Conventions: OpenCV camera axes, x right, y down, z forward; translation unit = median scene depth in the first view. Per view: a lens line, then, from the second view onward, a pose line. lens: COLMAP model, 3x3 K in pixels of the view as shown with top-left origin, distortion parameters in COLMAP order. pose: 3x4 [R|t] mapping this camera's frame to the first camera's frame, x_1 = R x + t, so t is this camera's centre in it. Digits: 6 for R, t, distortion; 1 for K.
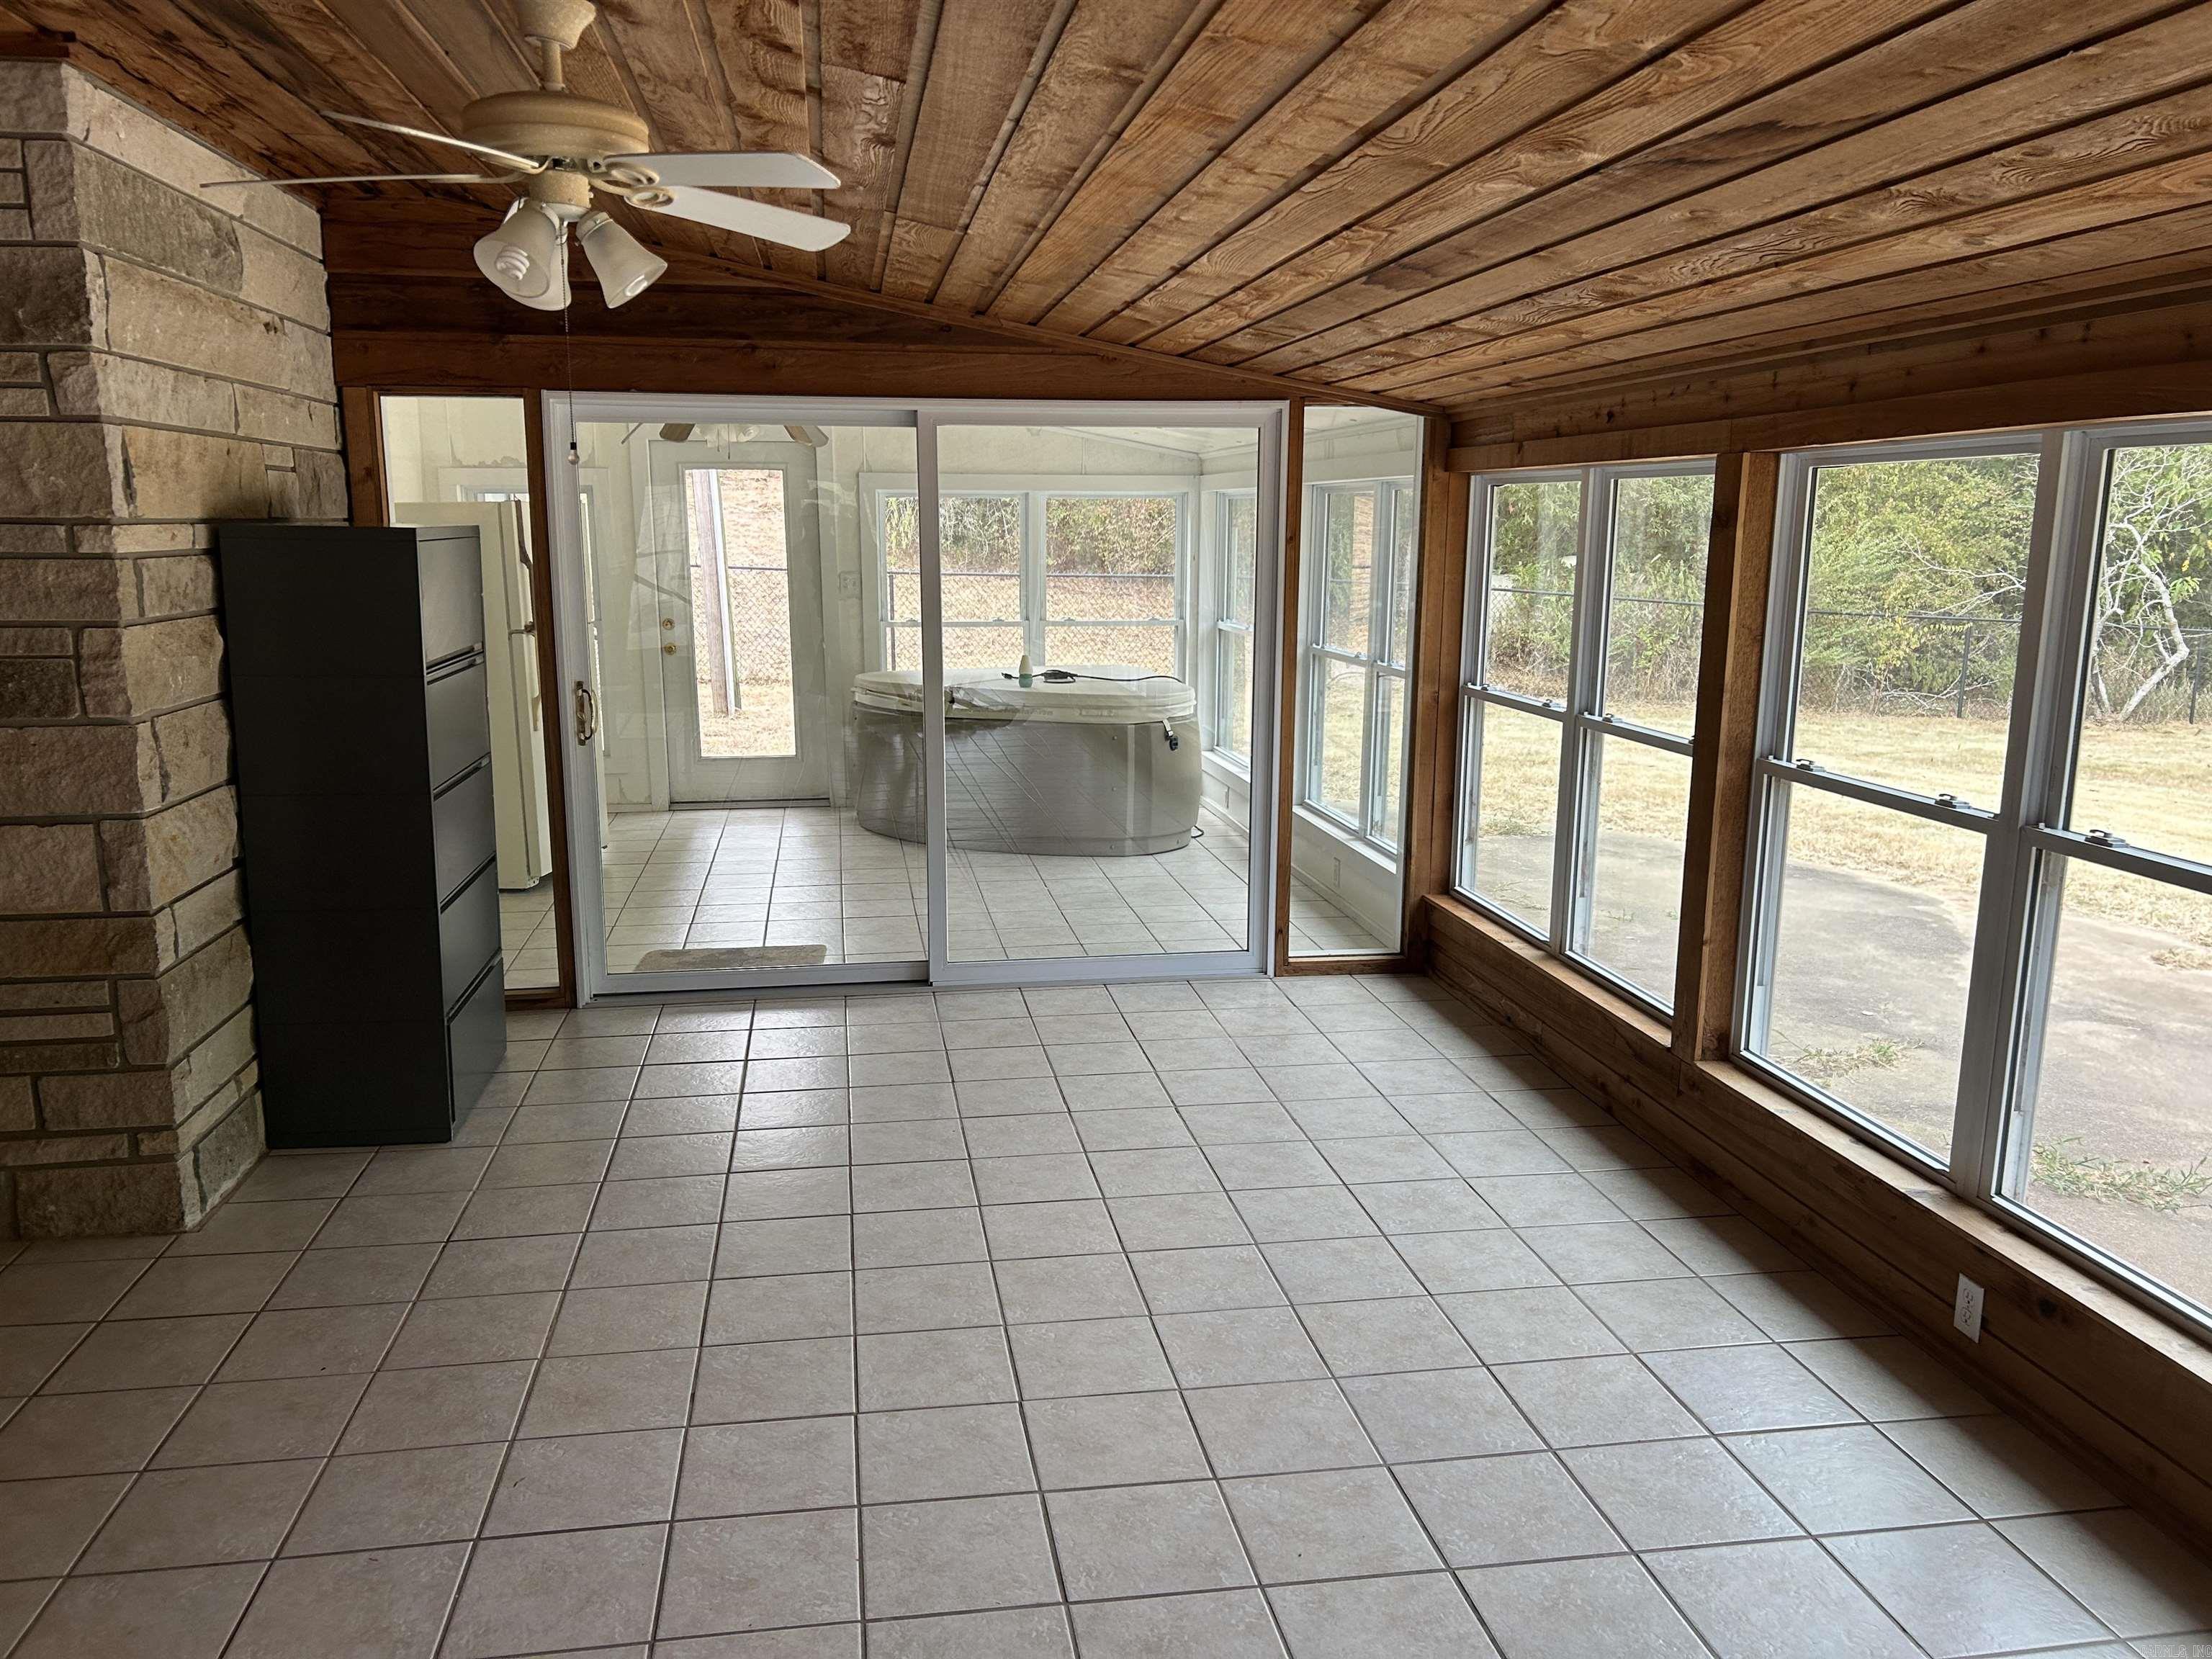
lens RADIAL K [[1674.9, 0, 1100.3], [0, 1674.9, 847.9], [0, 0, 1]] dist [0.075231, -0.080572]
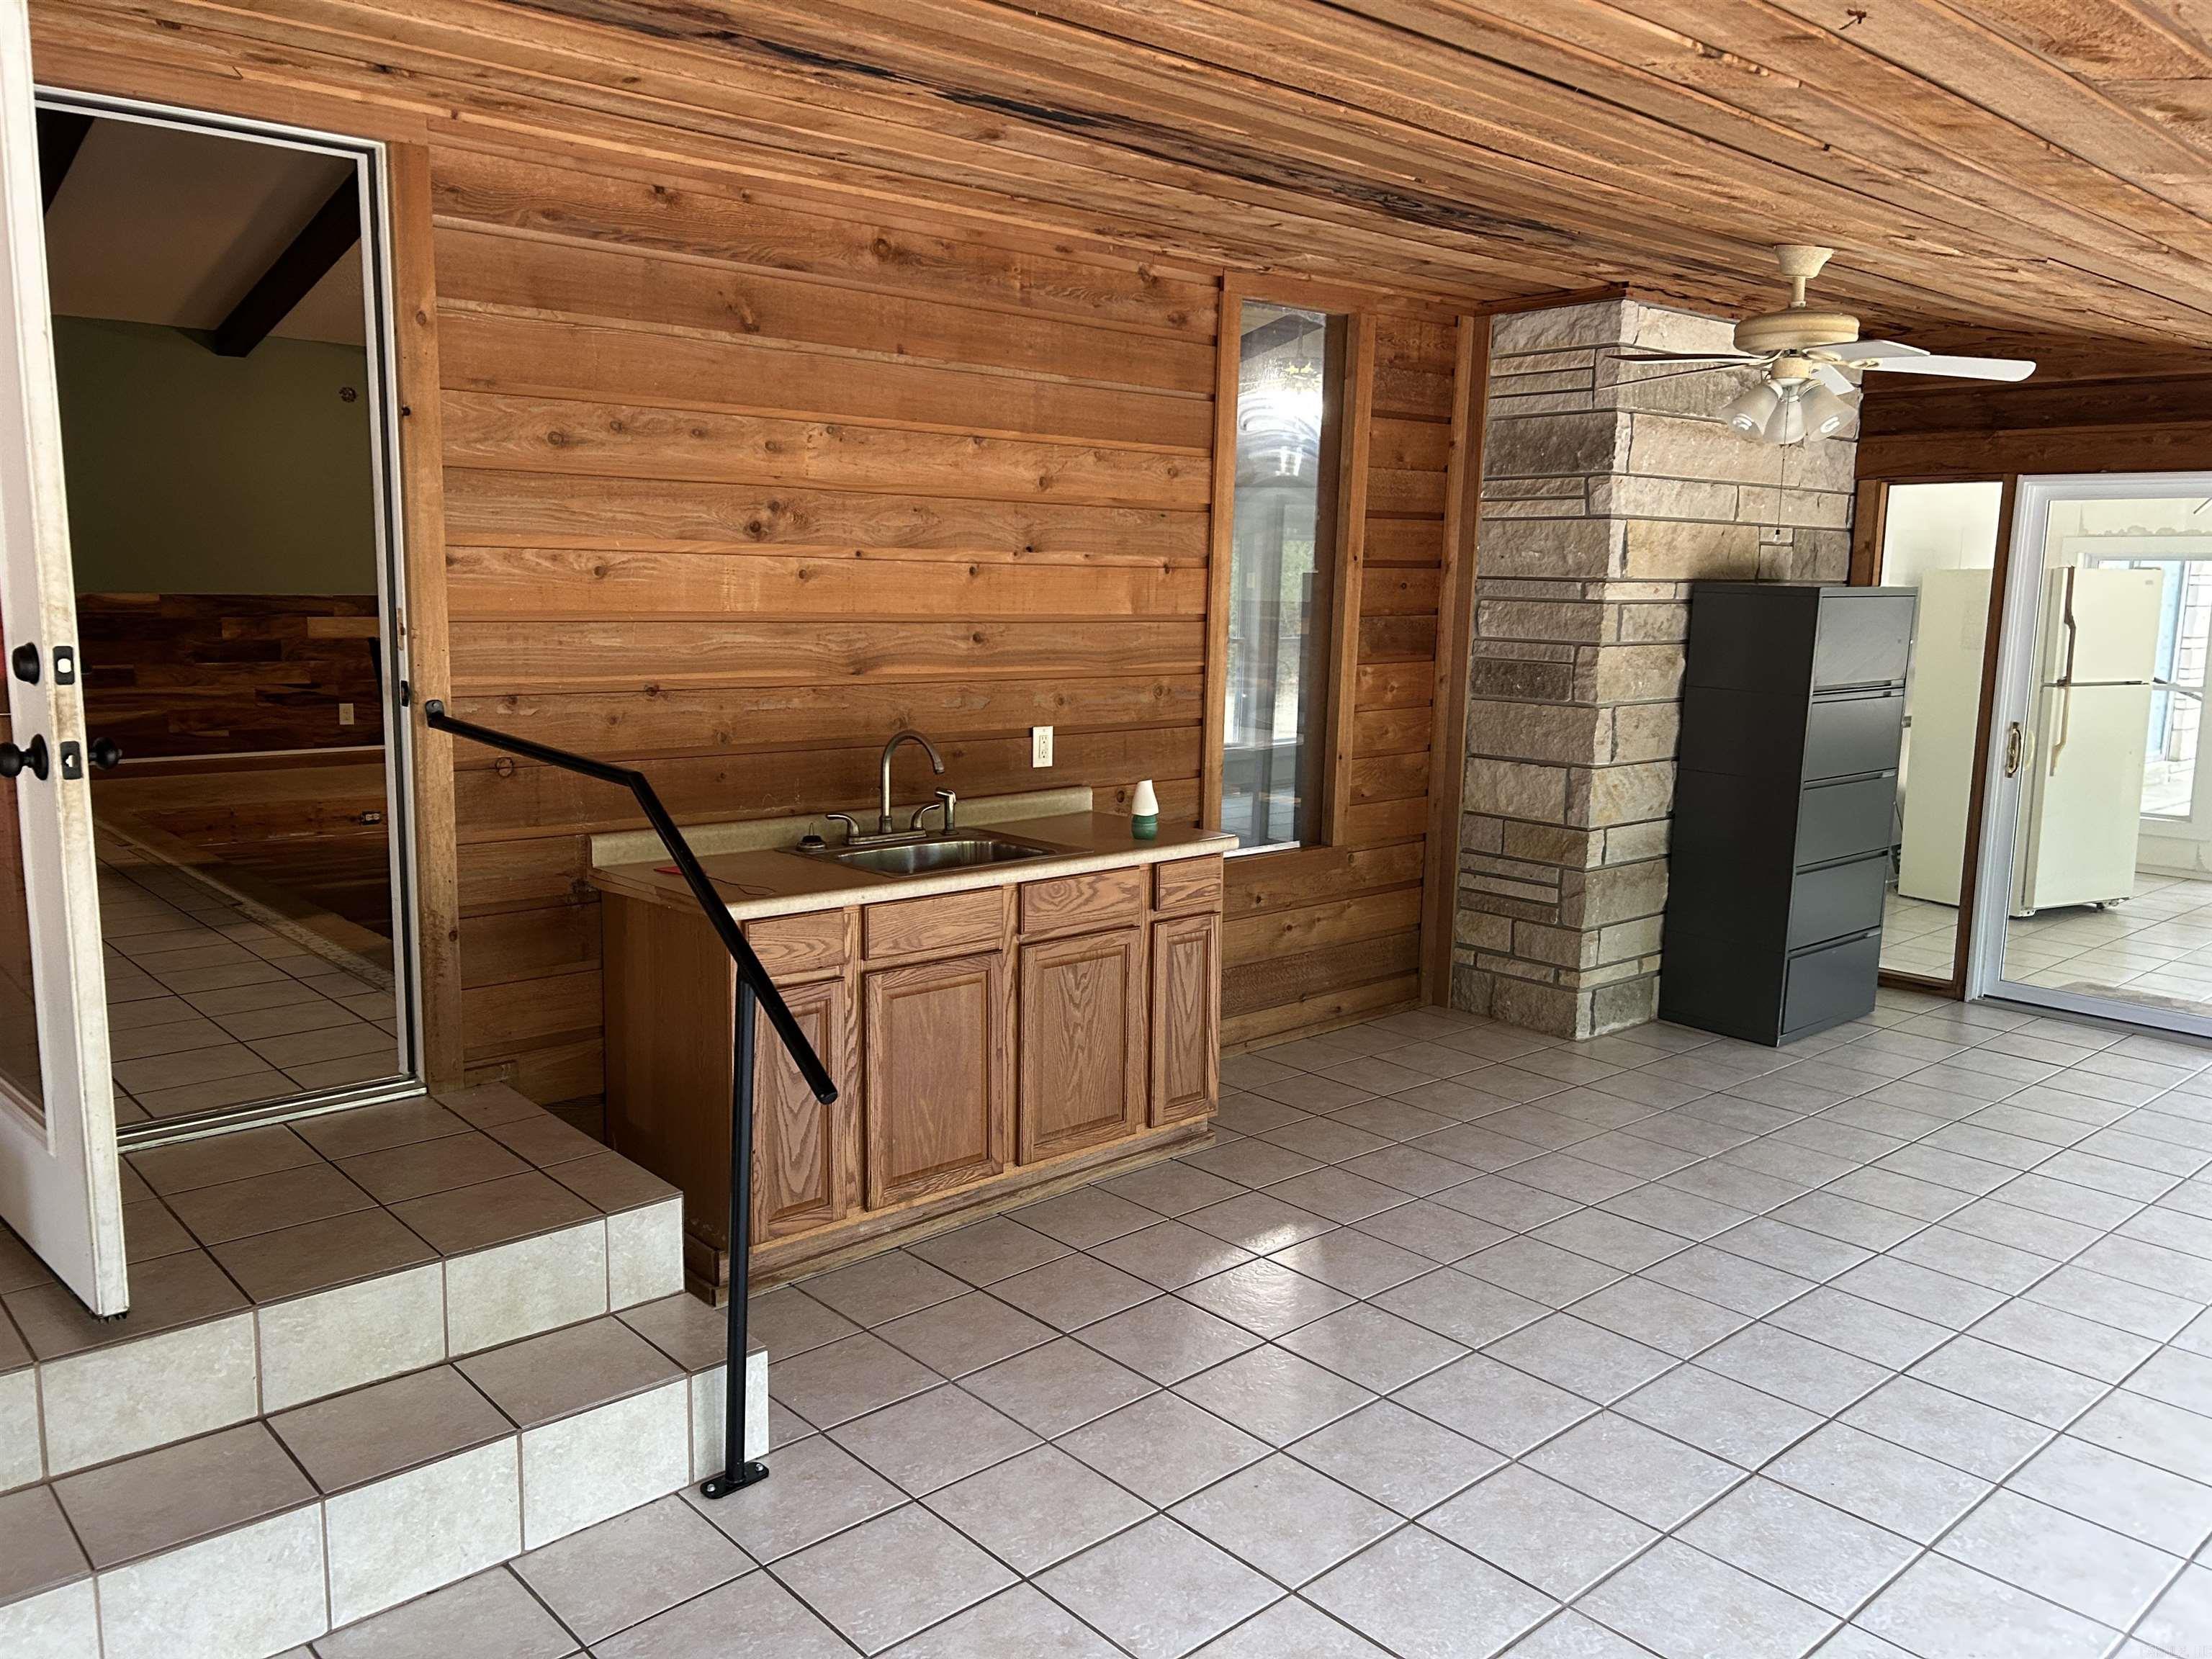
lens RADIAL K [[1674.9, 0, 1100.3], [0, 1674.9, 847.9], [0, 0, 1]] dist [0.075231, -0.080572]
pose [[0.547984, 0.146611, -0.823540, 0.467217], [-0.177742, 0.982446, 0.056630, 0.046110], [0.817387, 0.115346, 0.564424, -0.234031]]
